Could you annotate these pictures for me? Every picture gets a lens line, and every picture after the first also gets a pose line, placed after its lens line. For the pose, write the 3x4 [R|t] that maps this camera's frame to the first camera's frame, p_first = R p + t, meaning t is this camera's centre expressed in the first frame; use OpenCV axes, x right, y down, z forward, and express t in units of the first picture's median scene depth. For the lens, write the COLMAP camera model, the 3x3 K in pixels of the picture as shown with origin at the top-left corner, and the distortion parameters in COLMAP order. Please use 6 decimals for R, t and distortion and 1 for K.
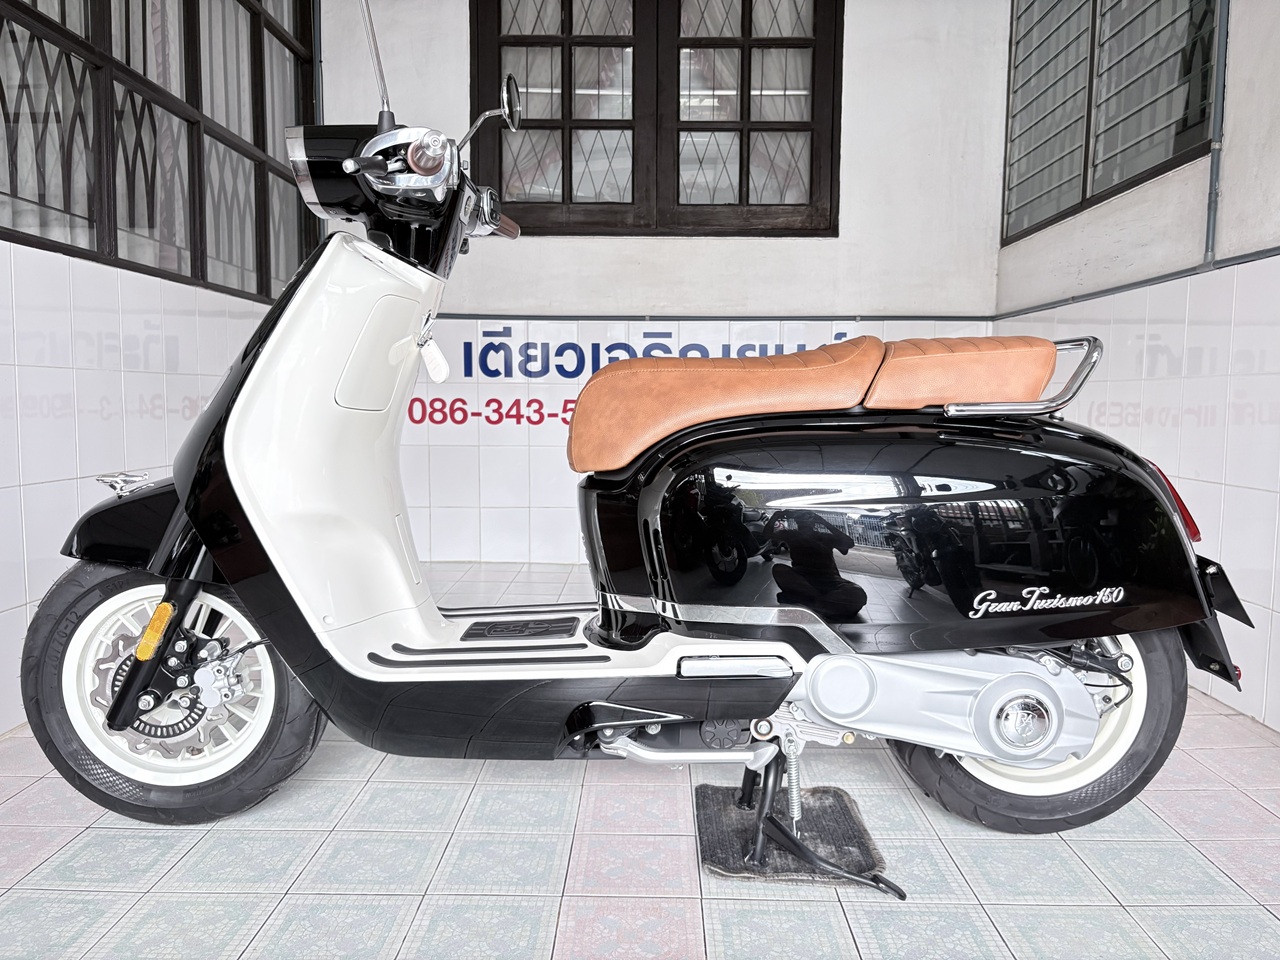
lens RADIAL K [[967.4, 0, 641.1], [0, 967.4, 482.1], [0, 0, 1]] dist [0.022811, -0.042405]
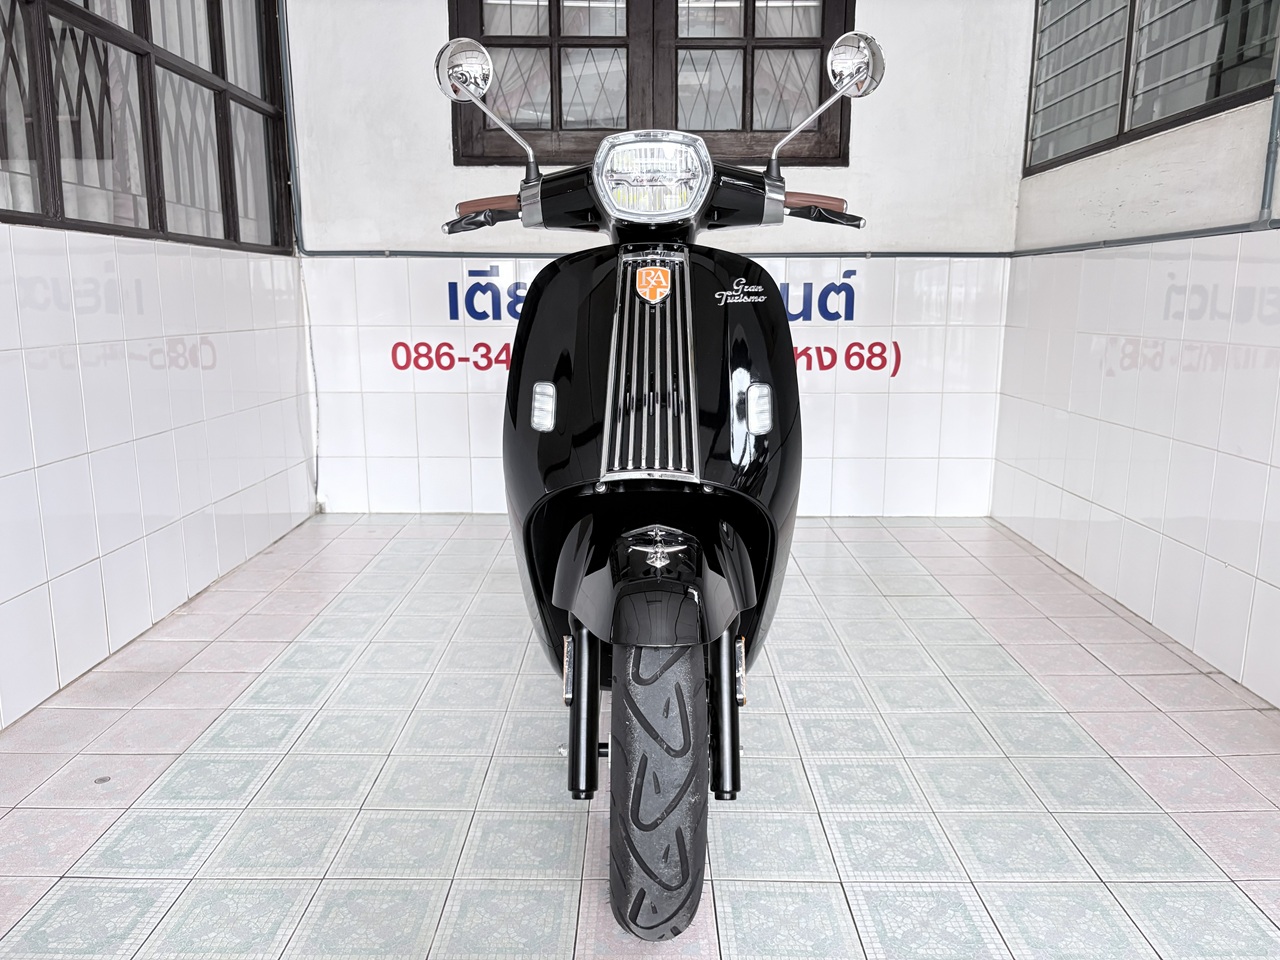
lens RADIAL K [[967.4, 0, 637.5], [0, 967.4, 480.9], [0, 0, 1]] dist [0.022811, -0.042405]
pose [[0.999947, -0.007765, 0.006771, -0.010784], [0.007031, 0.994720, 0.102382, -0.066489], [-0.007530, -0.102329, 0.994722, 0.061112]]
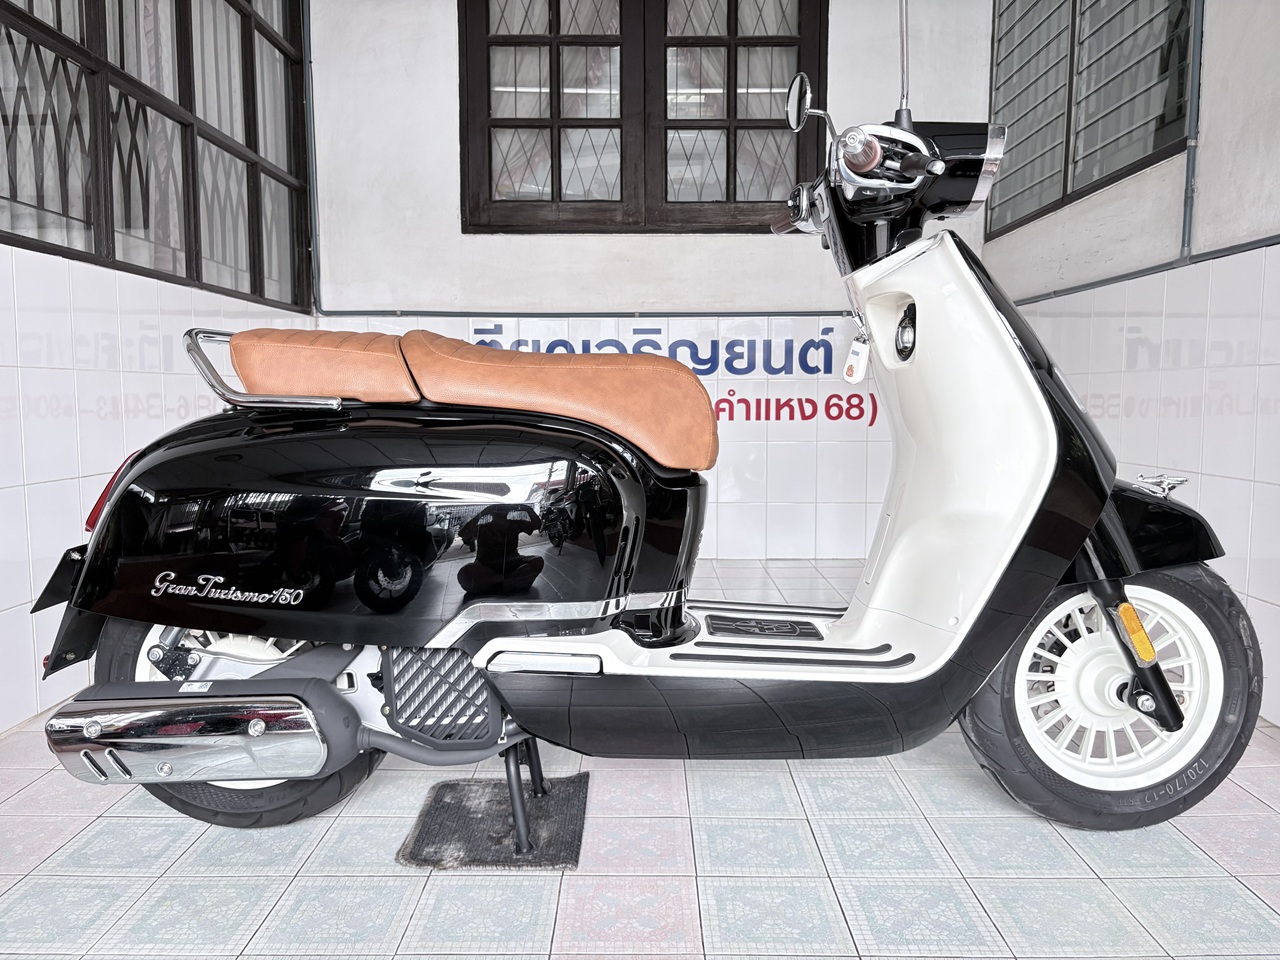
lens RADIAL K [[967.4, 0, 638.3], [0, 967.4, 483.7], [0, 0, 1]] dist [0.022811, -0.042405]
pose [[0.999929, -0.008689, 0.008139, -0.002374], [0.008634, 0.999940, 0.006764, 0.000651], [-0.008197, -0.006694, 0.999944, -0.018074]]
